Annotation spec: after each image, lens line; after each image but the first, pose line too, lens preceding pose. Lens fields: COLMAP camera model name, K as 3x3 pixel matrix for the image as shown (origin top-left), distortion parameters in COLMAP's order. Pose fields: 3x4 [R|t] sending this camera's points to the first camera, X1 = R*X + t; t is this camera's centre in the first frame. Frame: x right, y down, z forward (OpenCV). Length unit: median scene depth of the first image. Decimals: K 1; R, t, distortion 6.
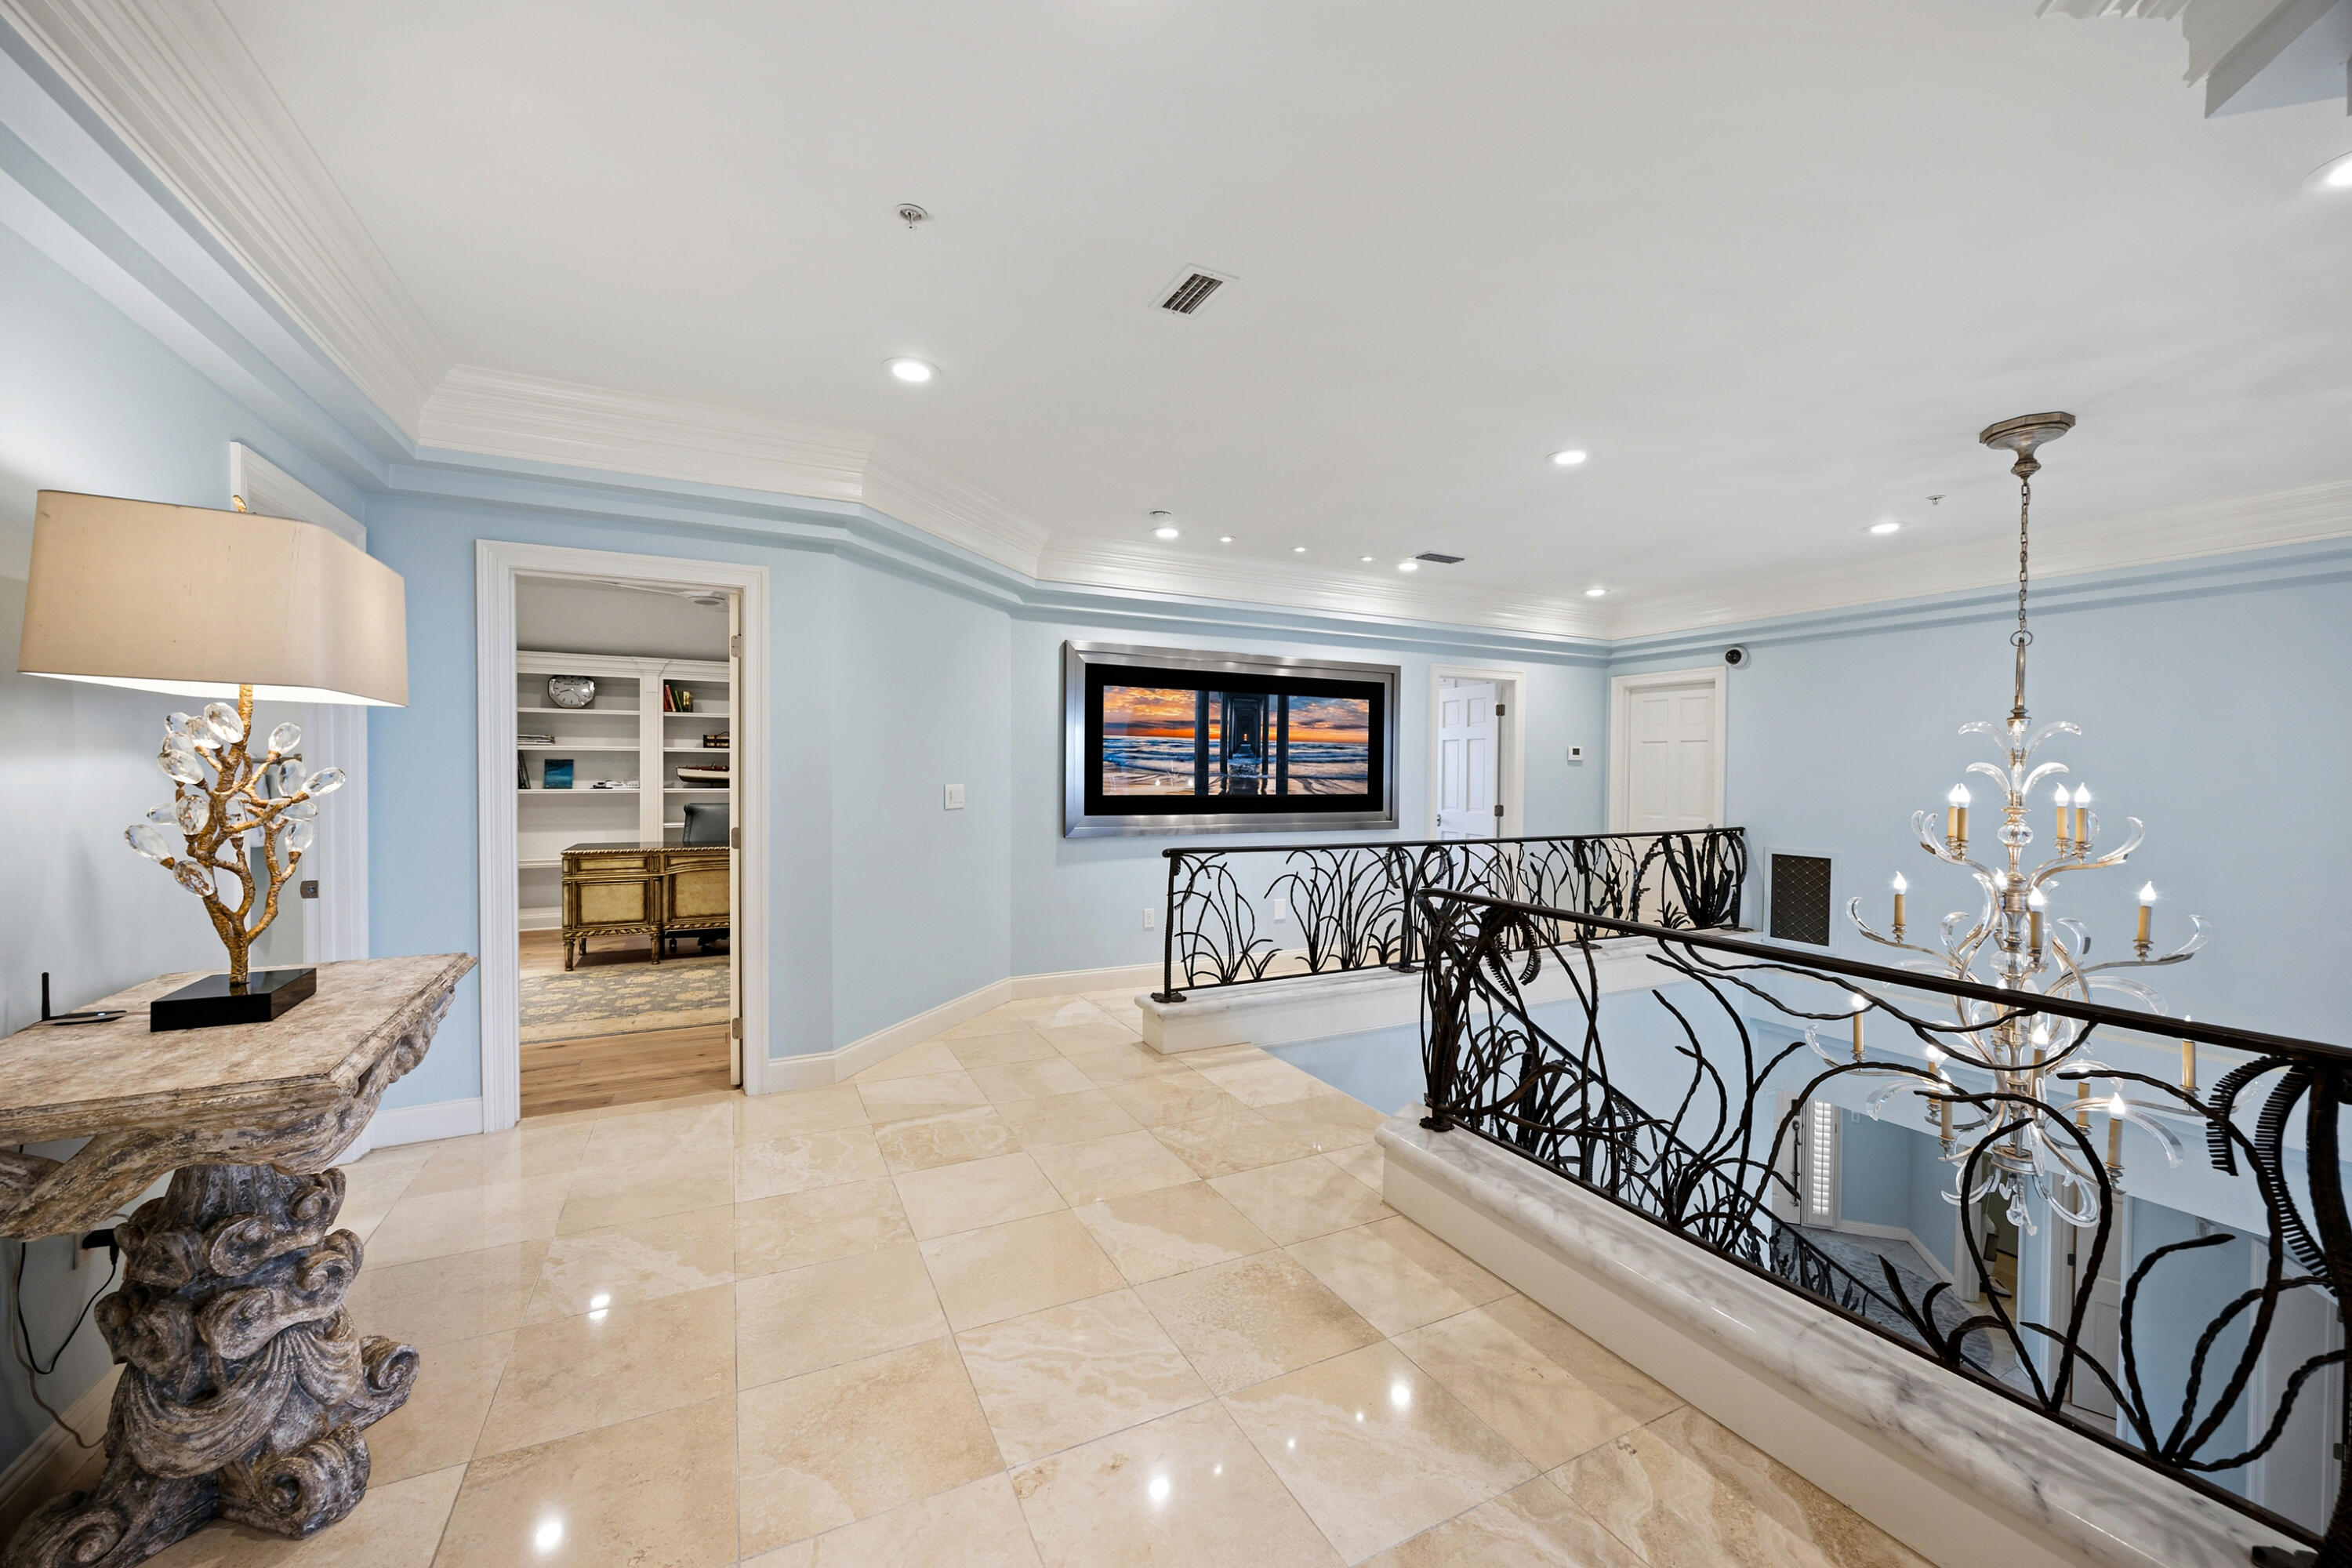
lens RADIAL K [[905.0, 0, 1180.2], [0, 905.0, 784.5], [0, 0, 1]] dist [-0.000862, -0.000045]
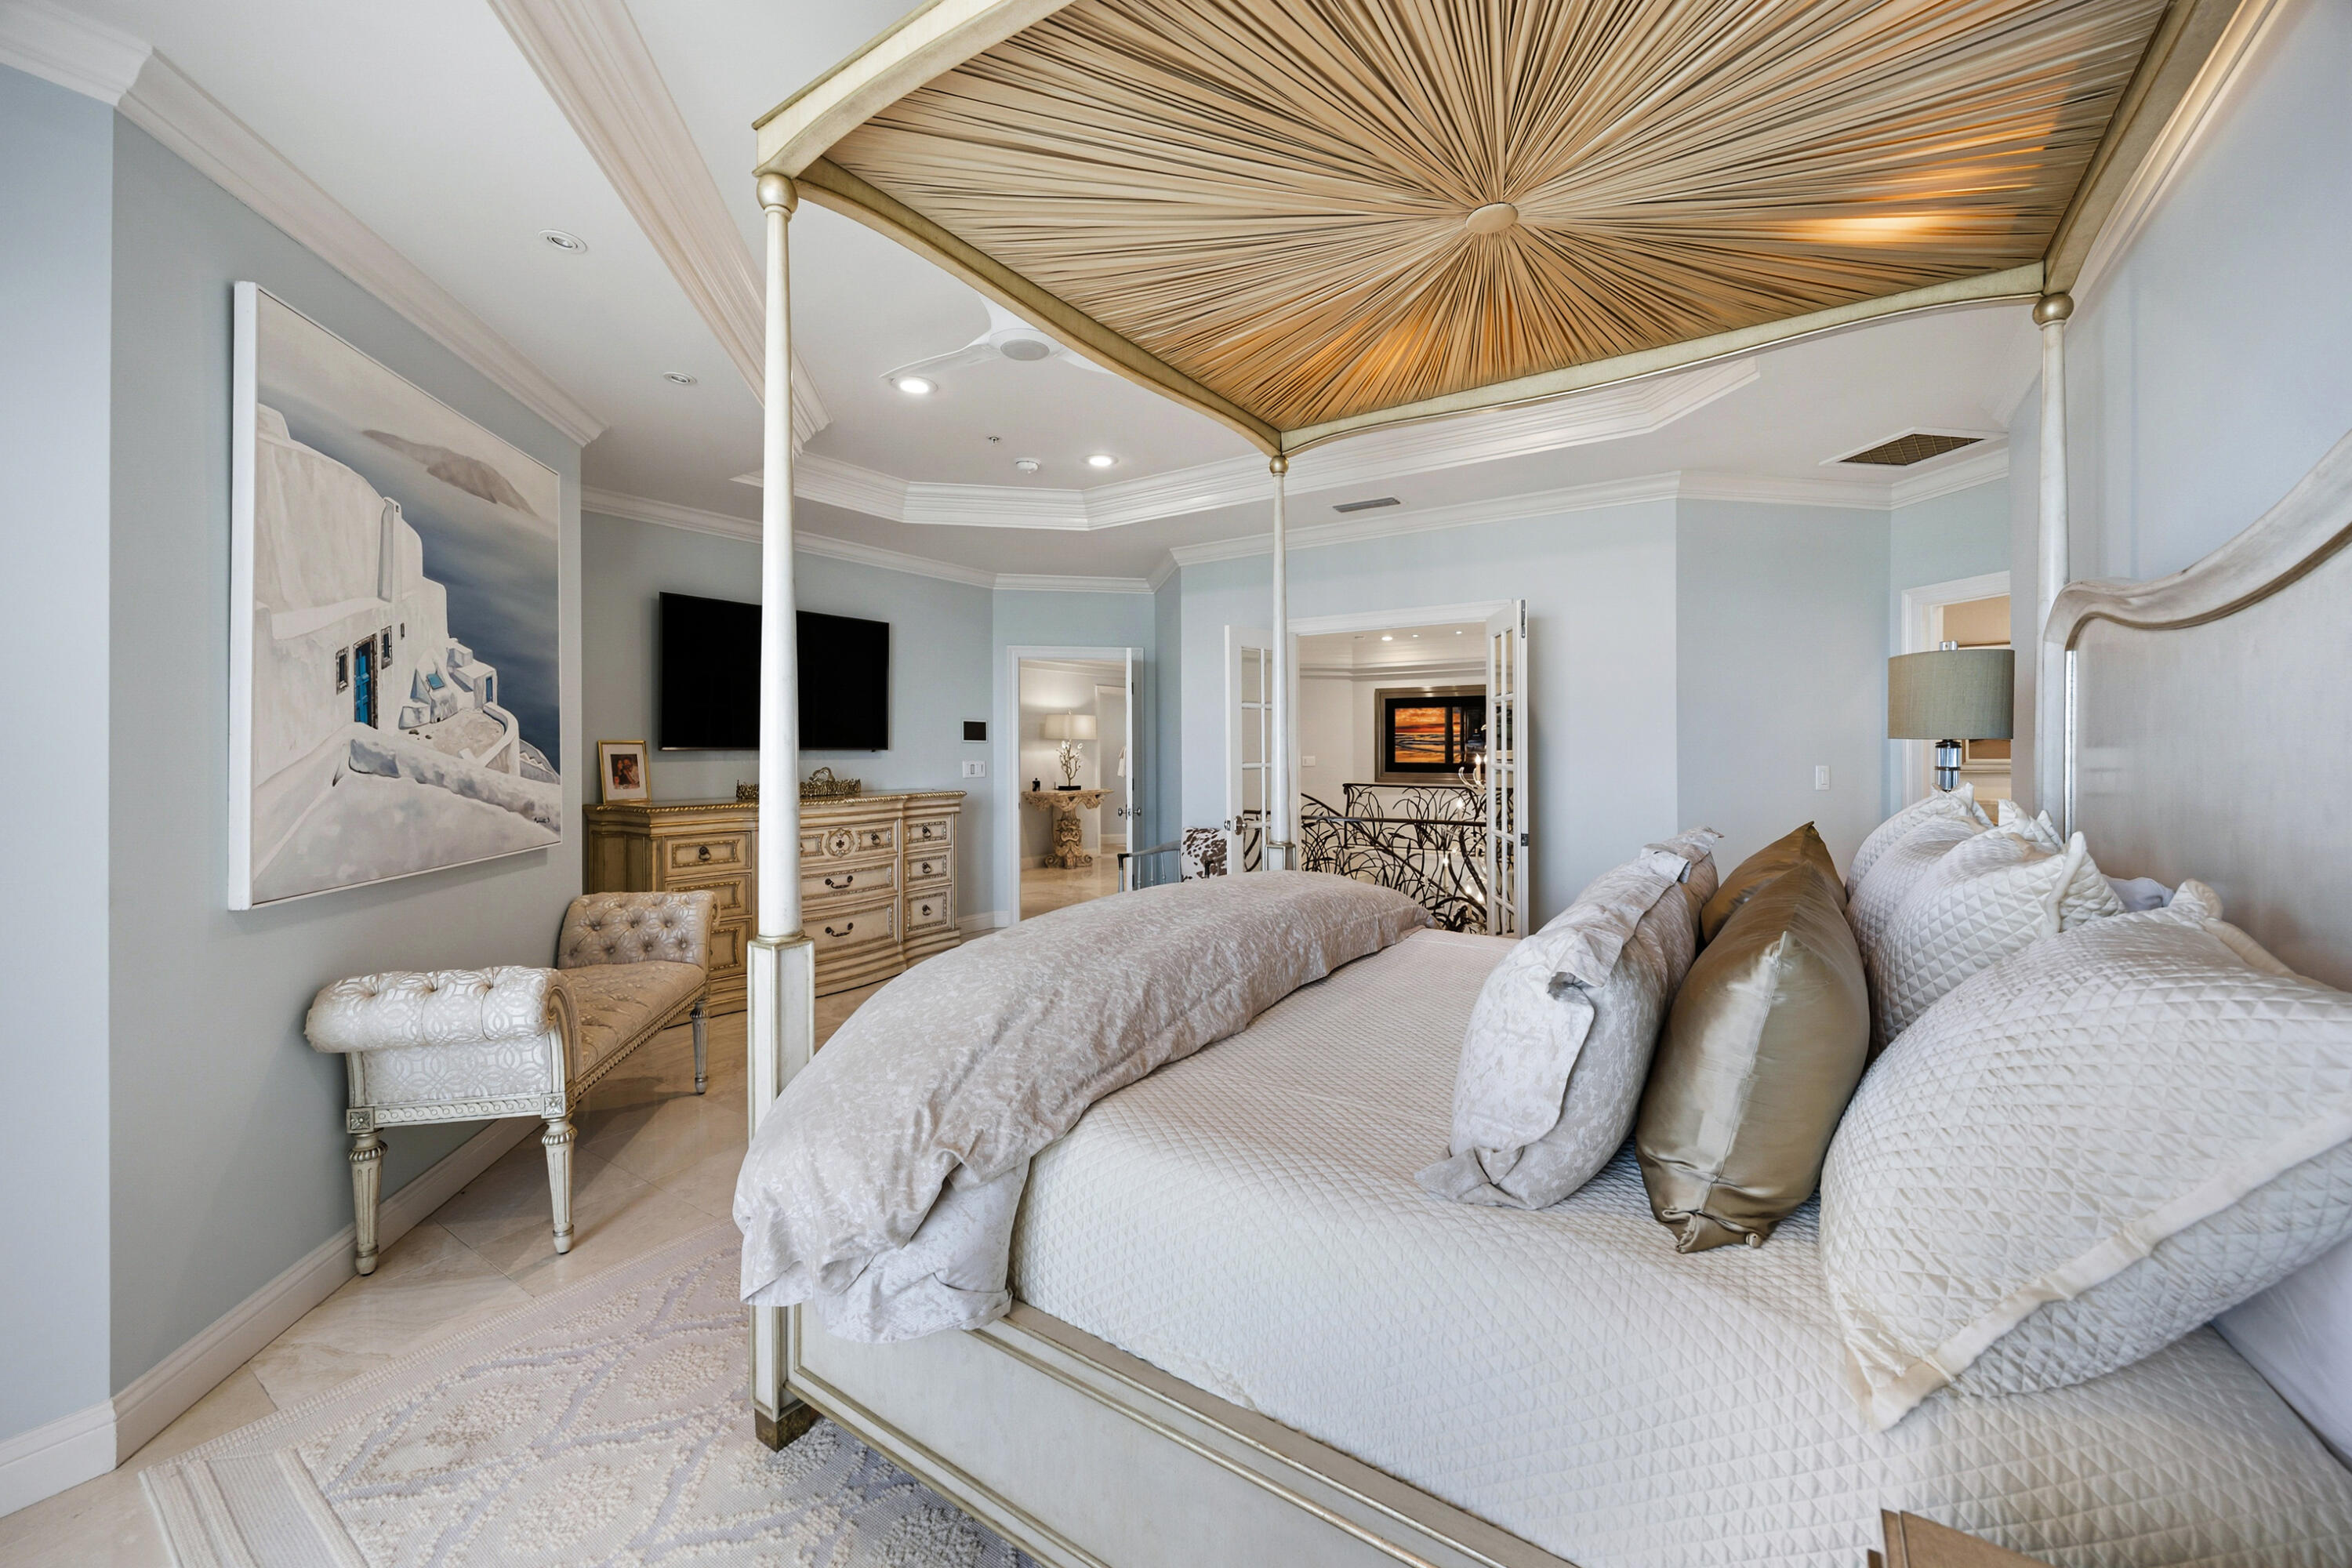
lens RADIAL K [[905.0, 0, 1175.5], [0, 905.0, 763.8], [0, 0, 1]] dist [-0.000862, -0.000045]
pose [[0.479224, 0.000157, -0.877693, 1.410352], [-0.008606, 0.999953, -0.004520, 0.027540], [0.877650, 0.009720, 0.479203, -0.392921]]
